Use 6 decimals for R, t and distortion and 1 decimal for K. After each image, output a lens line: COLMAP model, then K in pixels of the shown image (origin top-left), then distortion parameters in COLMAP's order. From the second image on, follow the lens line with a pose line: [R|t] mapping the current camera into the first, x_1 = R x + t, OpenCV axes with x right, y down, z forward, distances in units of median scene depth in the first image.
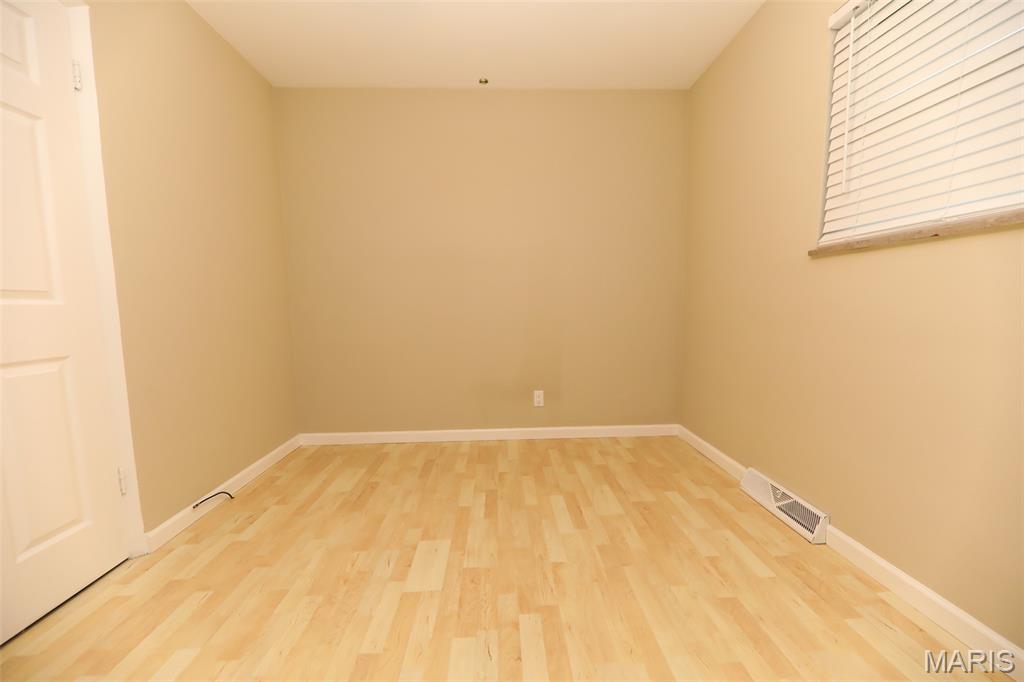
lens RADIAL K [[366.9, 0, 512.0], [0, 366.9, 341.0], [0, 0, 1]] dist [-0.001342, -0.000227]
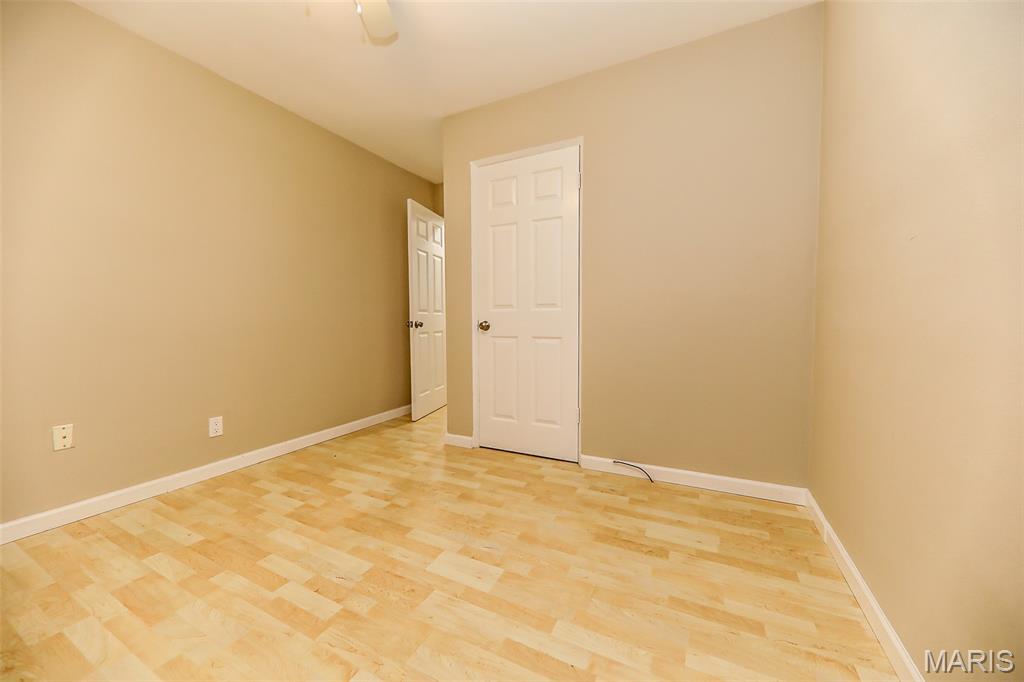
lens RADIAL K [[366.9, 0, 512.0], [0, 366.9, 341.0], [0, 0, 1]] dist [-0.001342, -0.000227]
pose [[-0.471958, 0.066713, -0.879093, 0.457590], [-0.073897, 0.990630, 0.114851, -0.108781], [0.878519, 0.119167, -0.462606, 1.258446]]
